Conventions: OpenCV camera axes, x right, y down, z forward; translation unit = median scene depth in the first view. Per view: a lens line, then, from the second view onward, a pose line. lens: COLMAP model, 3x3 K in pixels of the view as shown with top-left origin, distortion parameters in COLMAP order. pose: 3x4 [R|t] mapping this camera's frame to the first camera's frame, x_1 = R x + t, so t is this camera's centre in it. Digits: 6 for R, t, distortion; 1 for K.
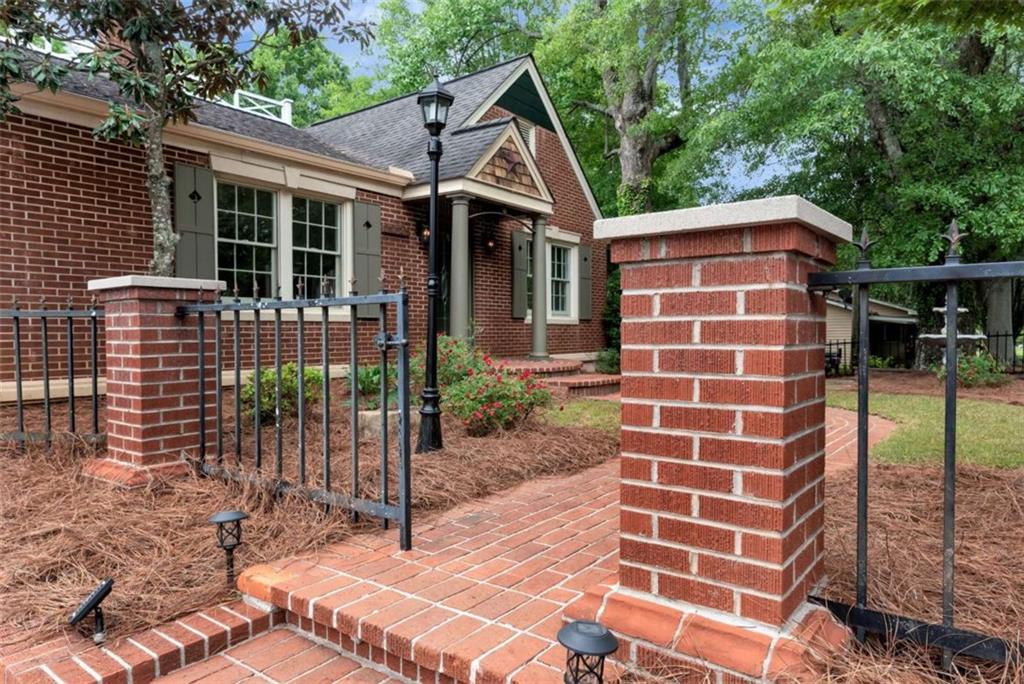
lens RADIAL K [[648.9, 0, 514.2], [0, 648.9, 345.2], [0, 0, 1]] dist [0.000456, -0.002407]
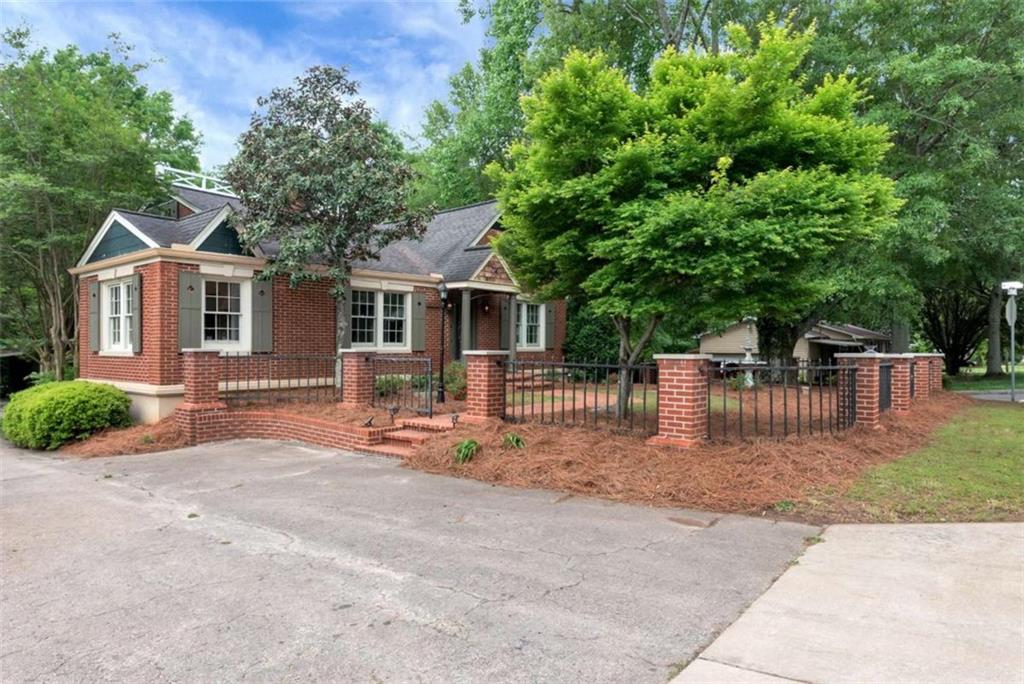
lens RADIAL K [[618.2, 0, 514.9], [0, 618.2, 345.4], [0, 0, 1]] dist [0.001298, -0.001234]
pose [[0.998272, 0.007862, -0.058226, 0.176101], [-0.008940, 0.999793, -0.018279, -0.027891], [0.058070, 0.018768, 0.998136, -0.862829]]
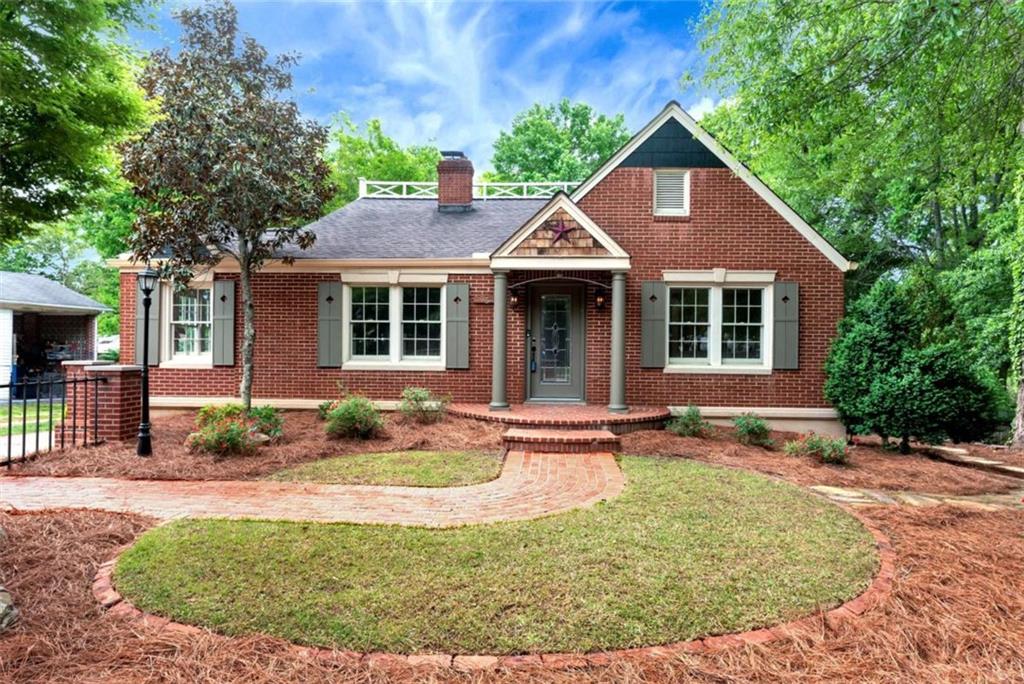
lens RADIAL K [[599.2, 0, 512.7], [0, 599.2, 346.6], [0, 0, 1]] dist [-0.002198, -0.000803]
pose [[0.554501, 0.010757, -0.832113, 0.887871], [-0.029435, 0.999544, -0.006693, -0.083344], [0.831662, 0.028204, 0.554565, 0.409632]]
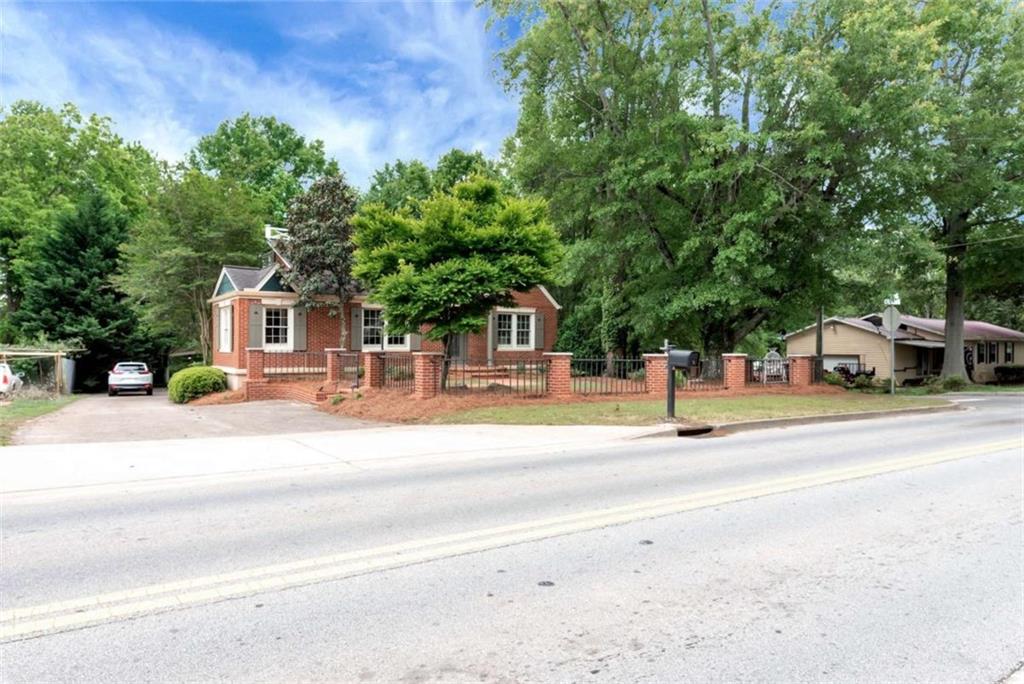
lens RADIAL K [[648.9, 0, 514.2], [0, 648.9, 345.2], [0, 0, 1]] dist [0.000456, -0.002407]
pose [[0.941997, 0.010572, -0.335456, 1.145284], [-0.016218, 0.999770, -0.014033, -0.031786], [0.335230, 0.018659, 0.941951, -1.544614]]
